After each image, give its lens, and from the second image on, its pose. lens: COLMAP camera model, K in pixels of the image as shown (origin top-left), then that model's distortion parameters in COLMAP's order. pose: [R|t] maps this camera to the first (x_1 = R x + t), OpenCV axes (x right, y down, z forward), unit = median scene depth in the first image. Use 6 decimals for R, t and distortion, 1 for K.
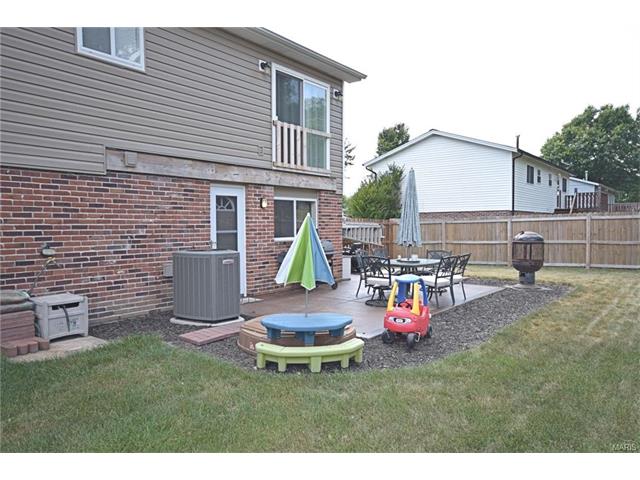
lens RADIAL K [[471.9, 0, 320.0], [0, 471.9, 240.0], [0, 0, 1]] dist [0.015260, 0.003343]
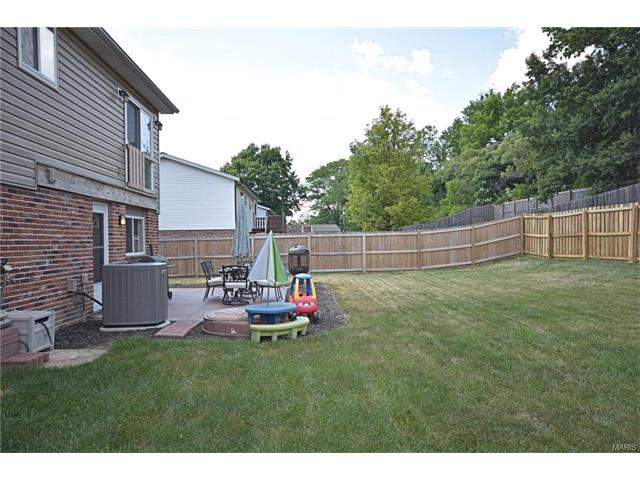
lens RADIAL K [[471.9, 0, 320.0], [0, 471.9, 240.0], [0, 0, 1]] dist [0.015260, 0.003343]
pose [[0.768312, -0.002114, 0.640071, -0.463418], [0.027253, 0.999196, -0.029412, 0.009379], [-0.639495, 0.040042, 0.767752, -0.103984]]
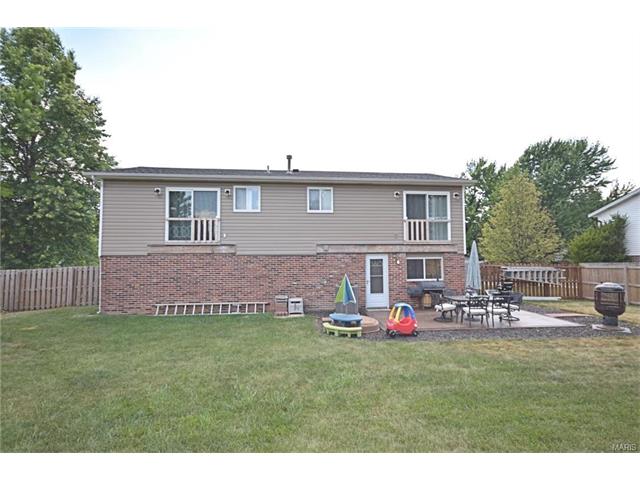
lens RADIAL K [[308.1, 0, 319.5], [0, 308.1, 247.4], [0, 0, 1]] dist [0.002164, 0.000410]
pose [[0.684448, -0.031065, -0.728400, 0.607500], [-0.018764, 0.998010, -0.060196, -0.054844], [0.728820, 0.054868, 0.682503, -0.130505]]
